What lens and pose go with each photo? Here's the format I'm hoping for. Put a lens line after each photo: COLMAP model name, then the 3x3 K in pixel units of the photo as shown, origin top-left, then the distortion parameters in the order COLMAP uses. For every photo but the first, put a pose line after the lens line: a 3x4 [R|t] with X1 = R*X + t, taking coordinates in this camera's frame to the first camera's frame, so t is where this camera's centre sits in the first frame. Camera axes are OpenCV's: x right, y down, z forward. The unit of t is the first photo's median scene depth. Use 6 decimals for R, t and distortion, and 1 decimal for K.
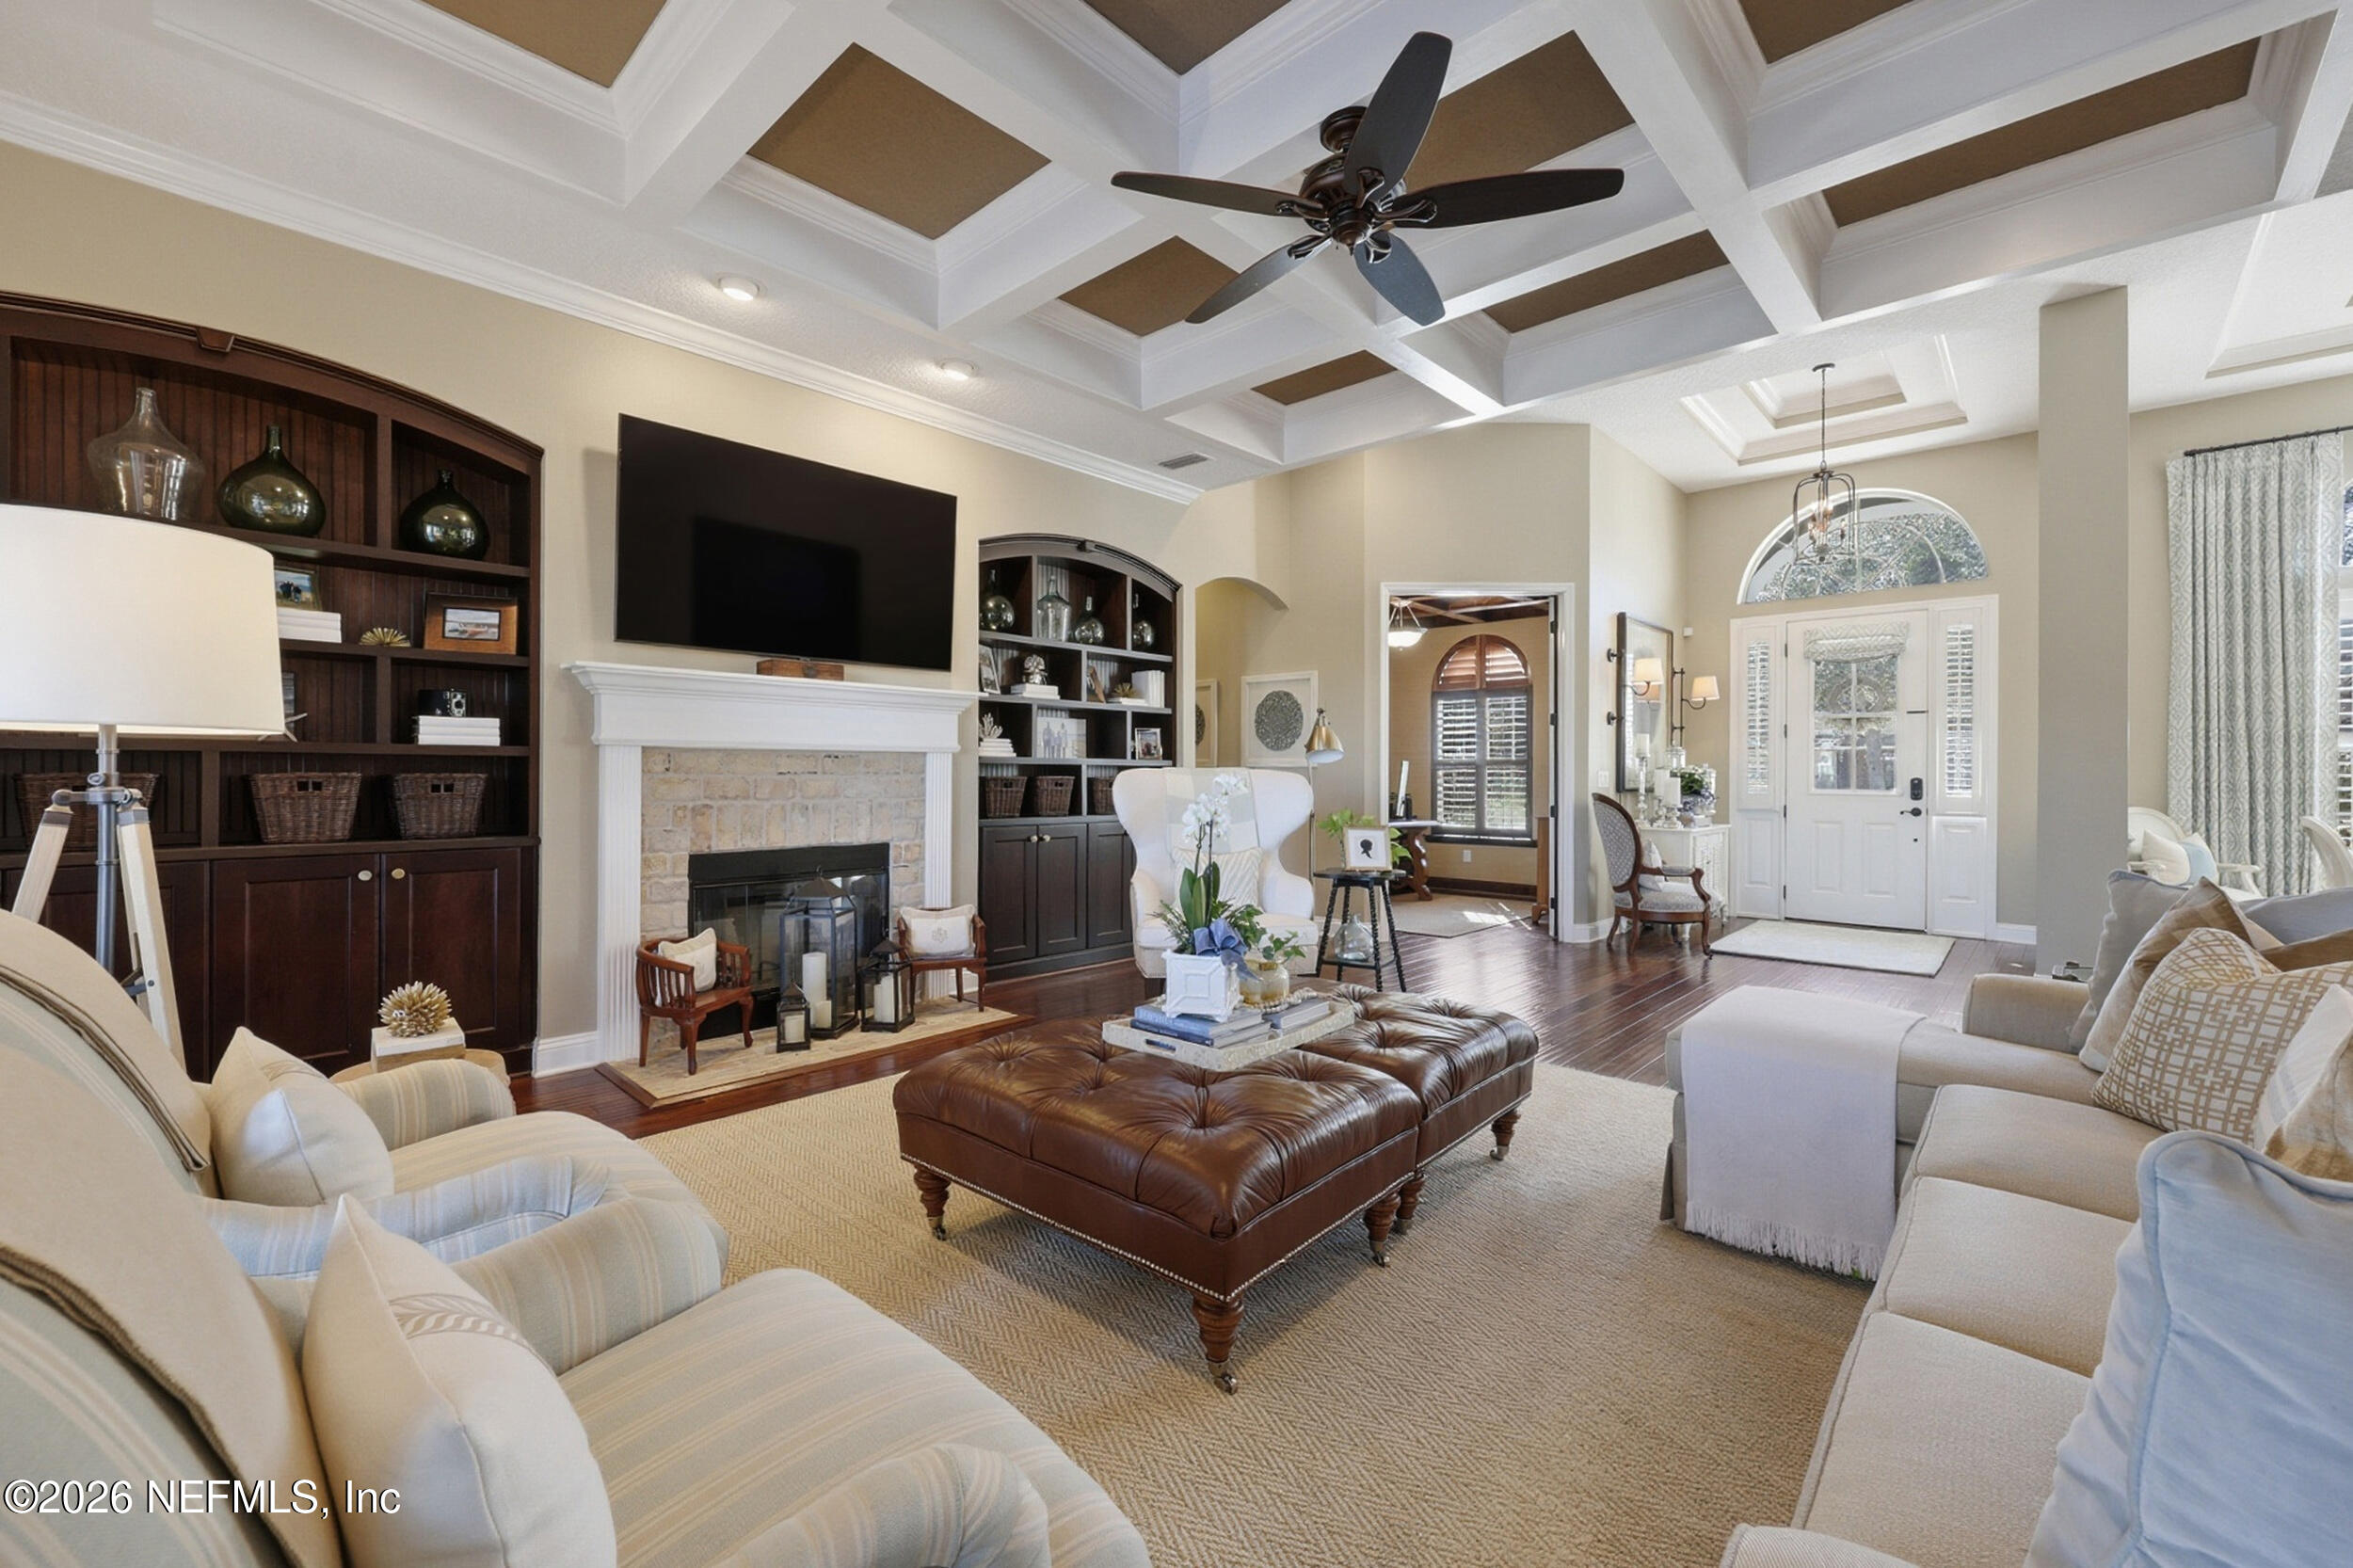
lens RADIAL K [[948.9, 0, 1198.1], [0, 948.9, 769.7], [0, 0, 1]] dist [-0.002318, 0.000229]
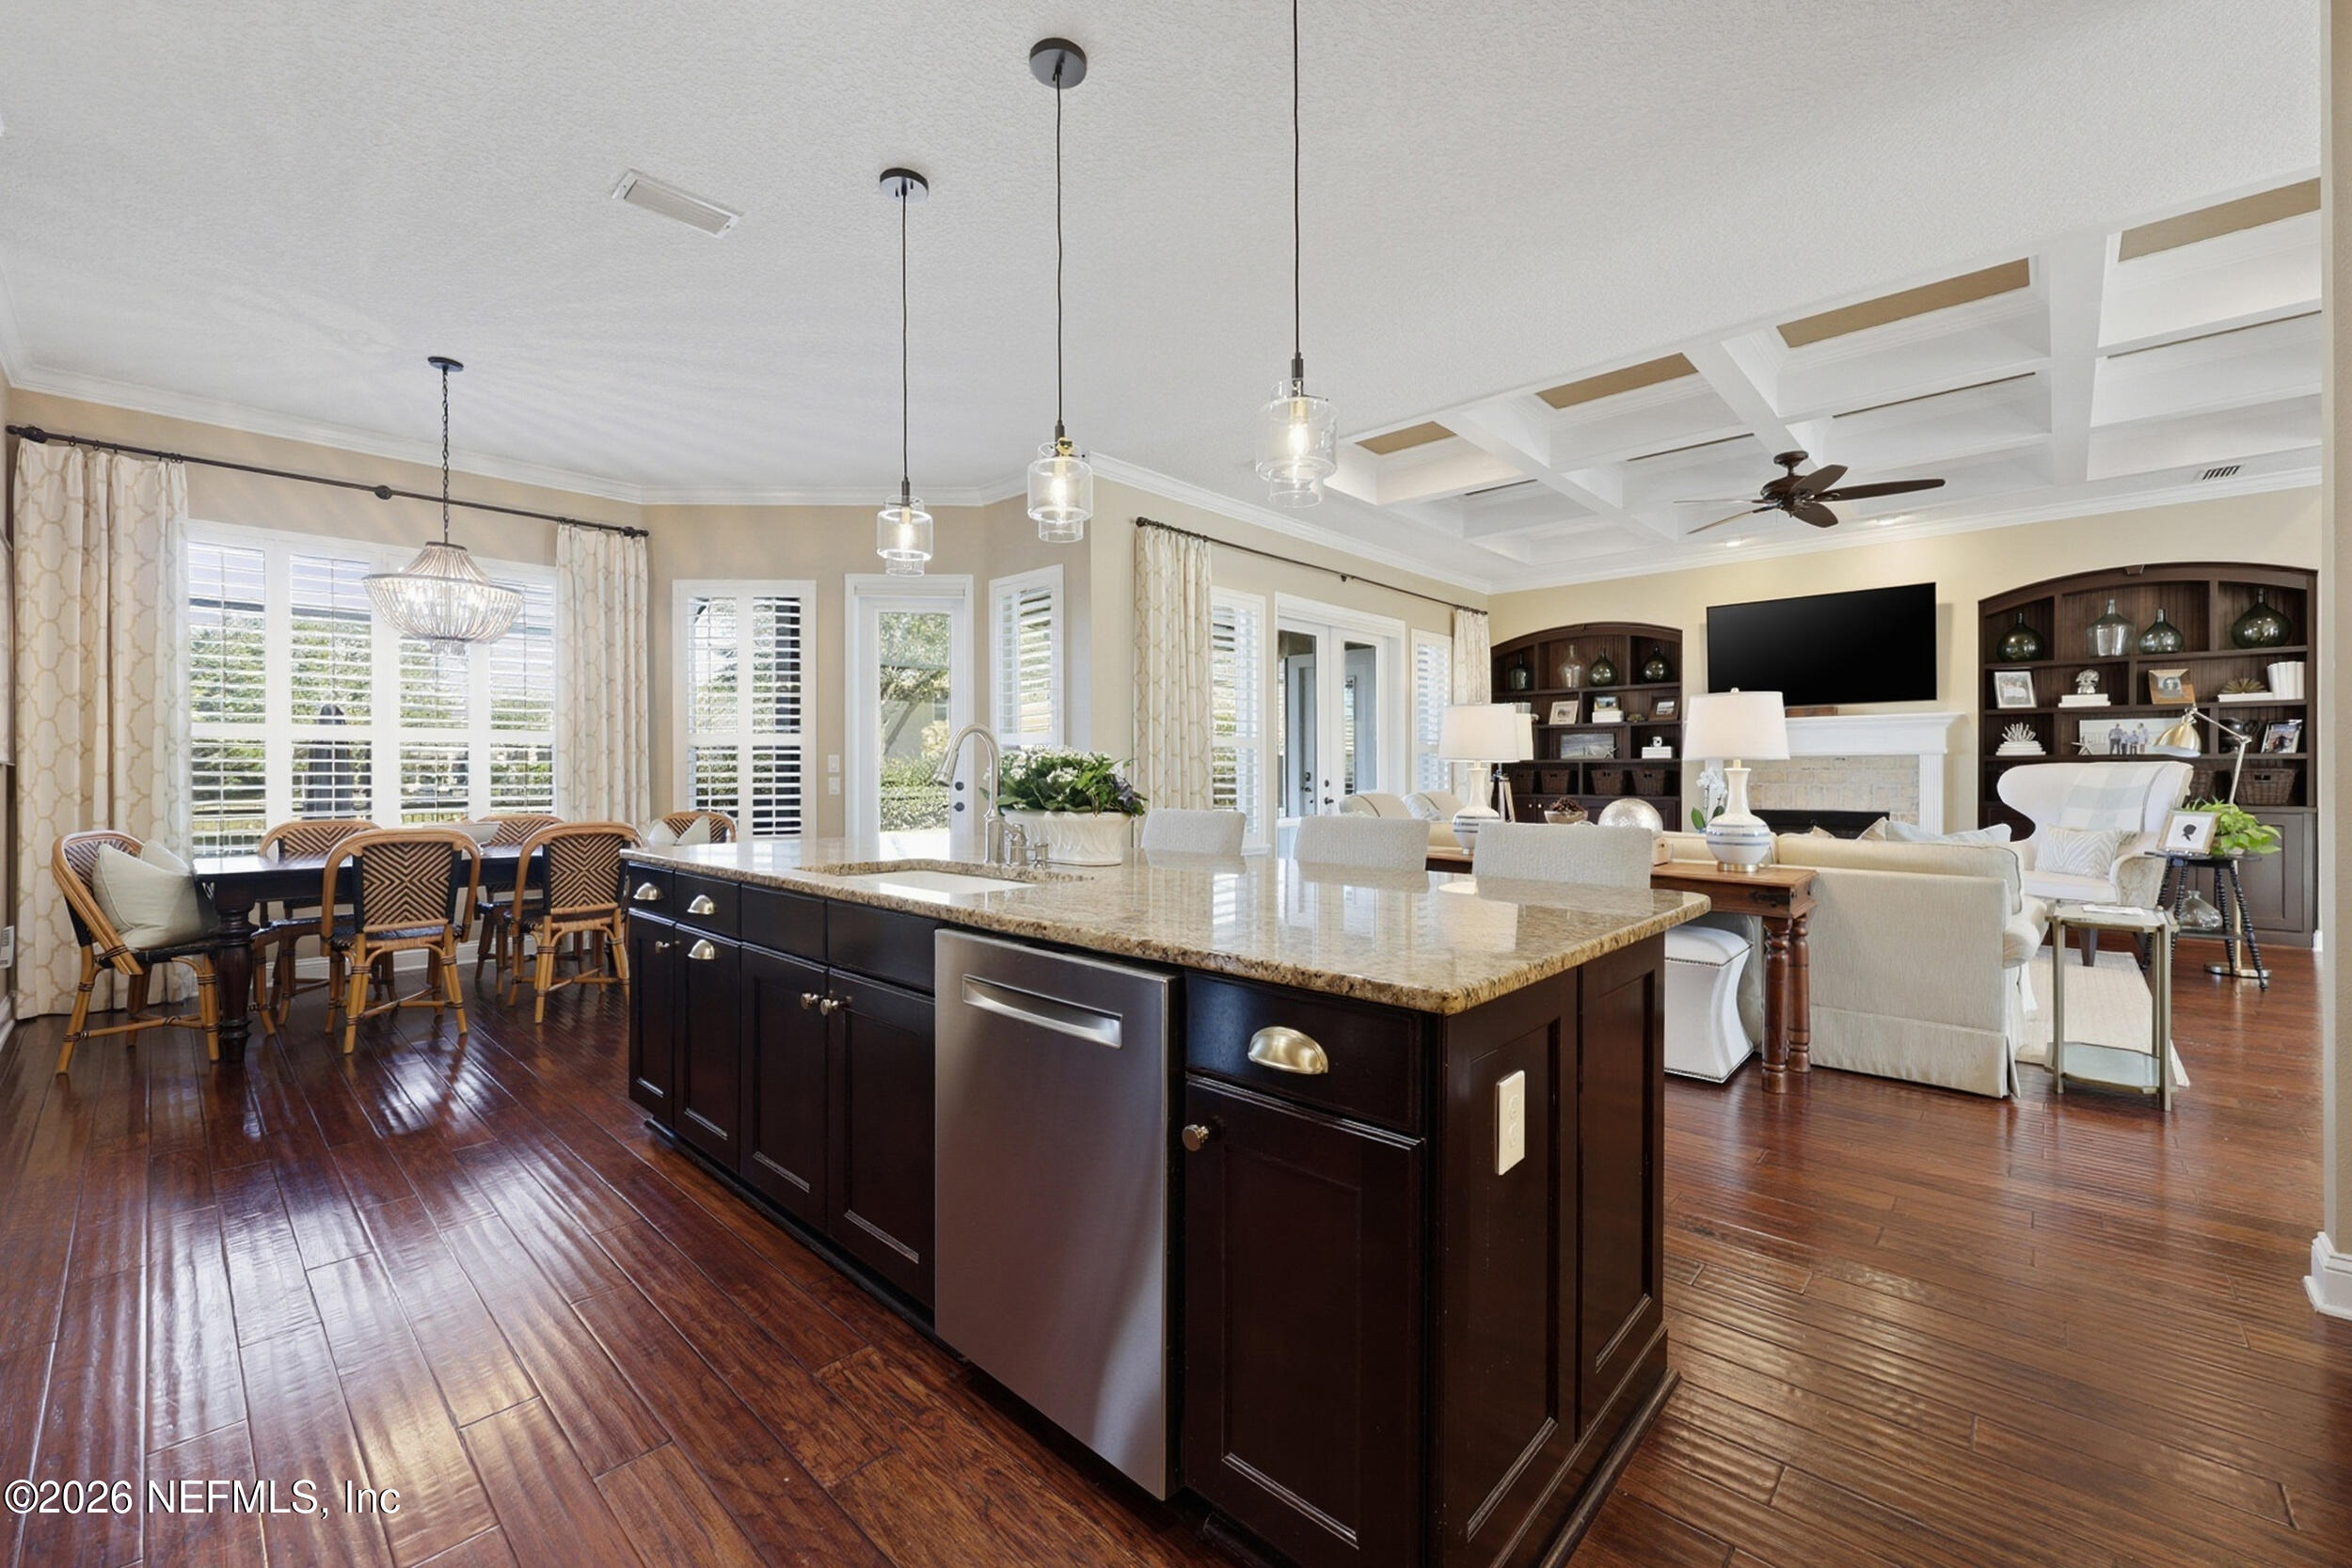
lens RADIAL K [[948.4, 0, 1163.1], [0, 948.4, 776.8], [0, 0, 1]] dist [-0.002318, 0.000229]
pose [[0.011980, -0.002633, -0.999925, 1.668546], [0.003310, 0.999991, -0.002594, 0.023707], [0.999923, -0.003279, 0.011988, -0.312960]]
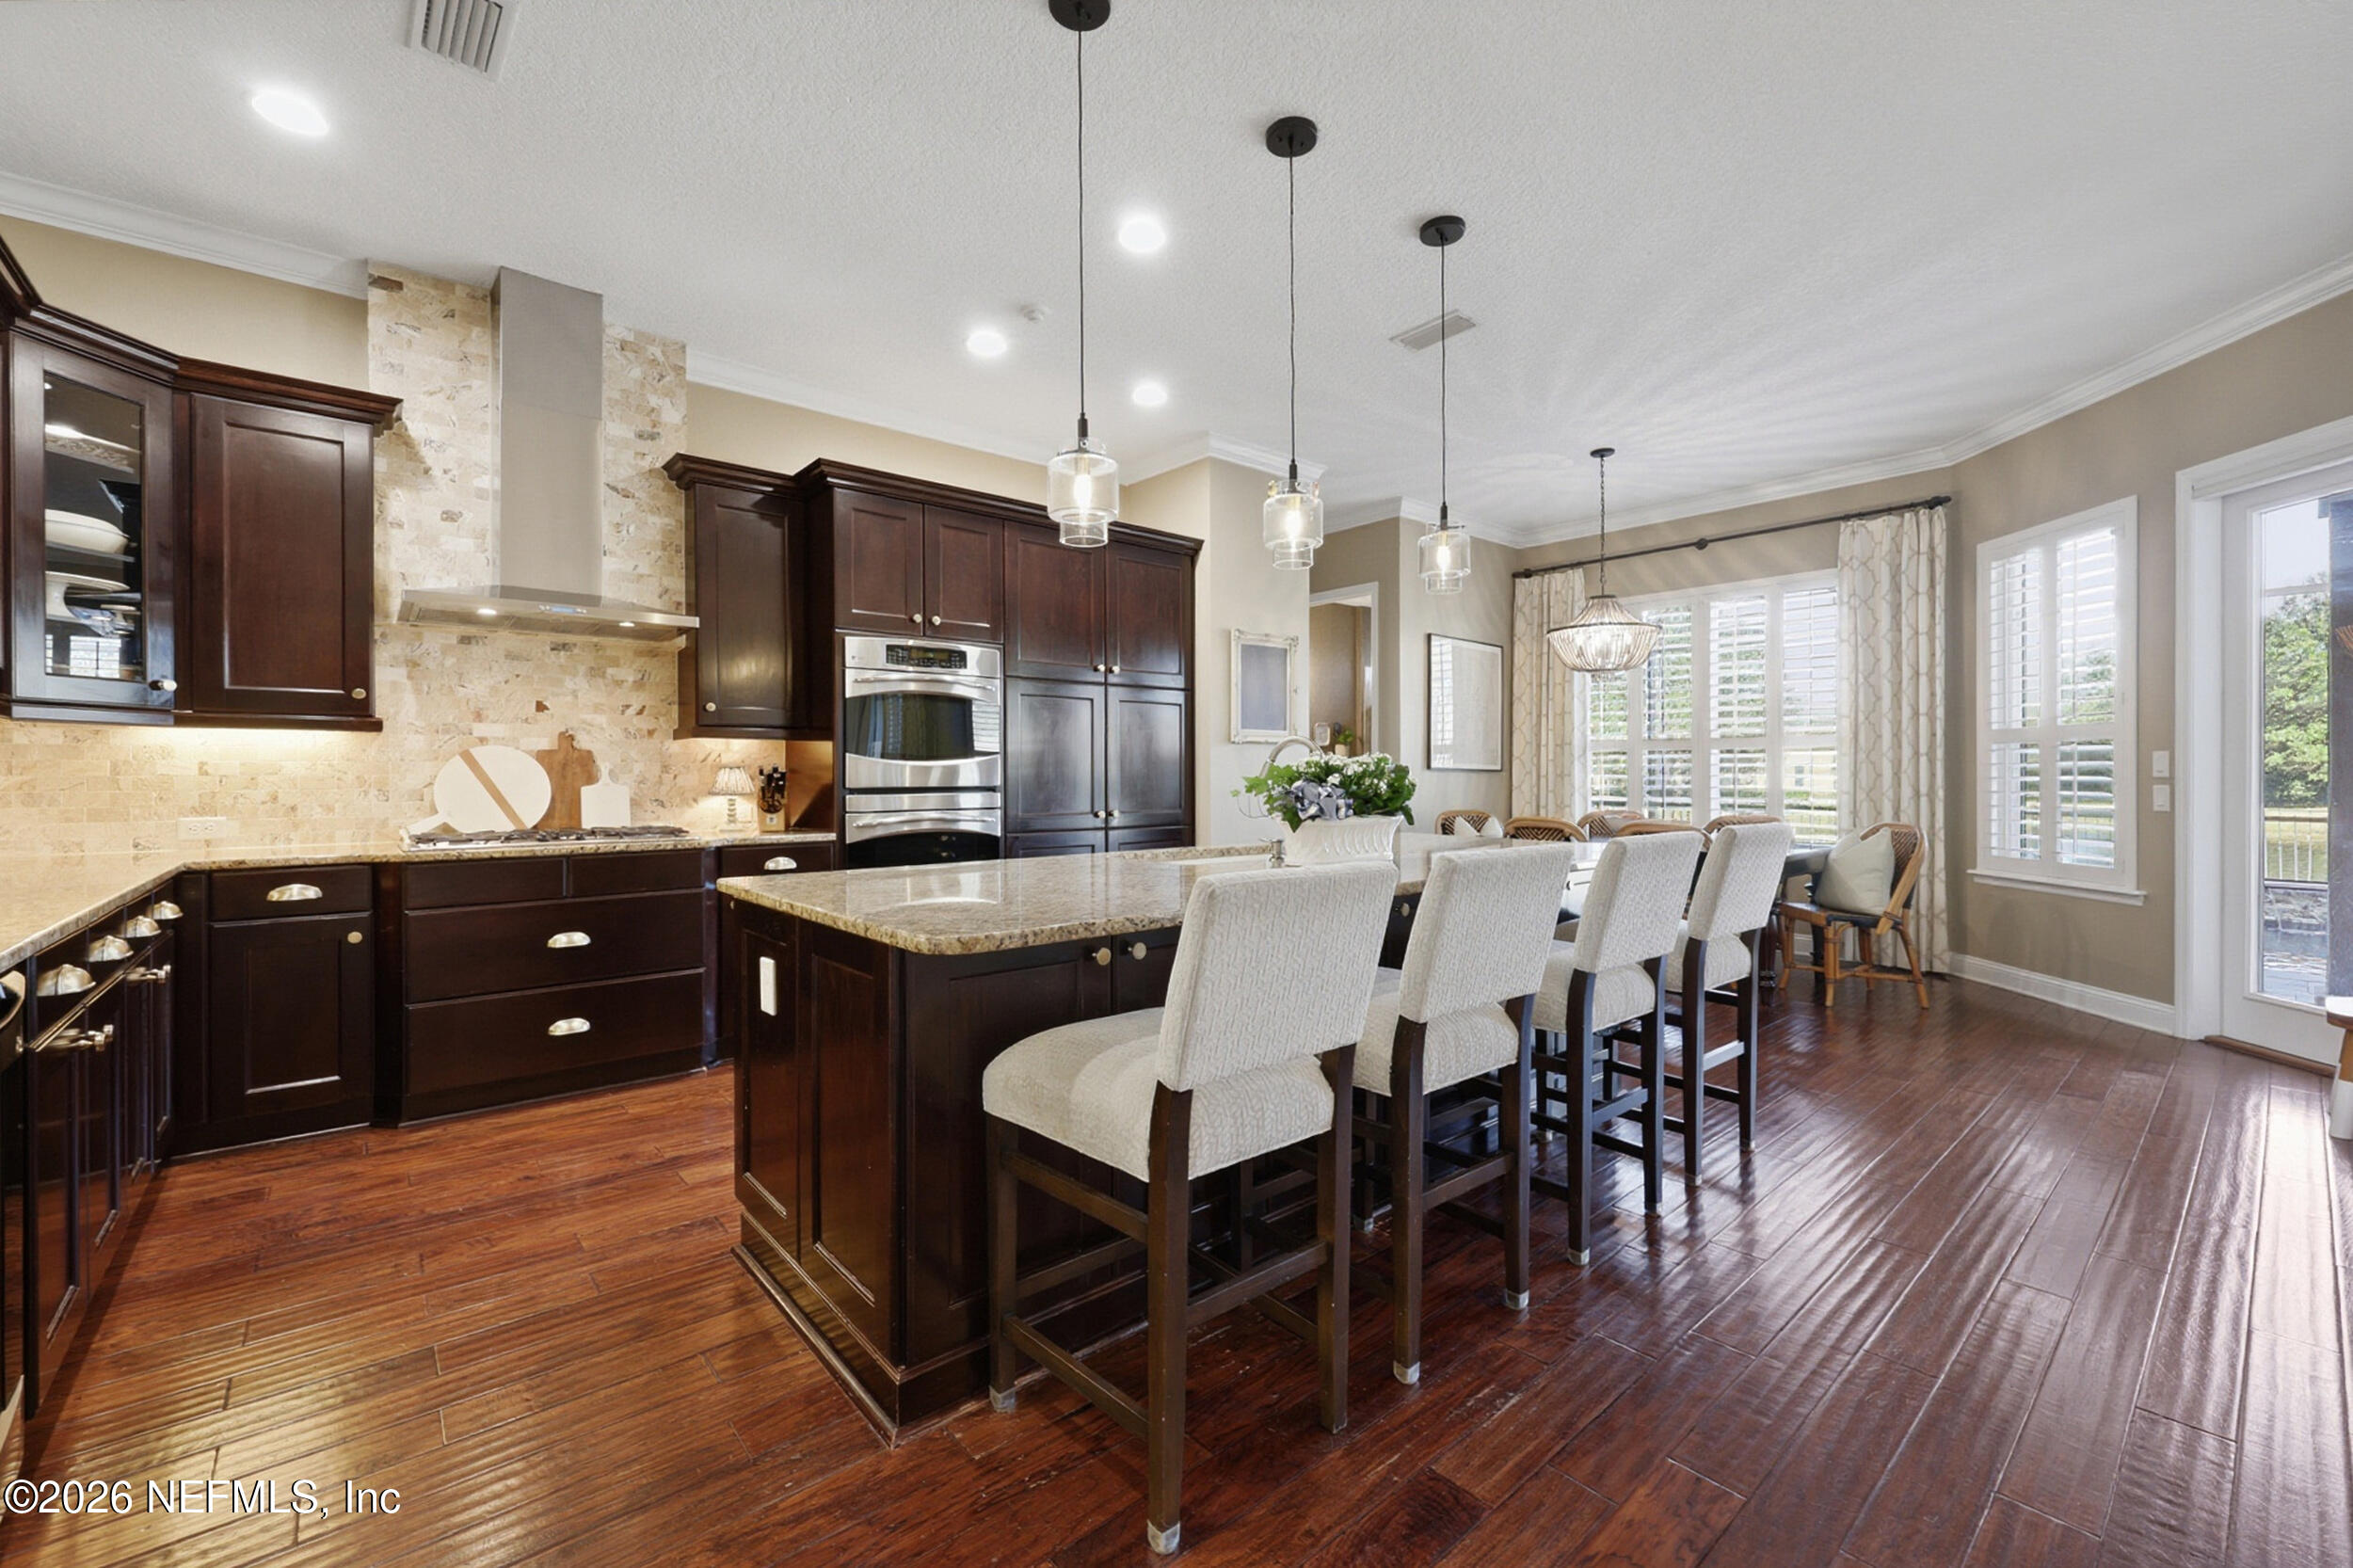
lens RADIAL K [[948.9, 0, 1168.4], [0, 948.9, 776.3], [0, 0, 1]] dist [-0.002318, 0.000229]
pose [[-0.995035, -0.006438, 0.099319, 0.968342], [-0.006294, 0.999979, 0.001760, 0.012429], [-0.099328, 0.001127, -0.995054, 0.396963]]
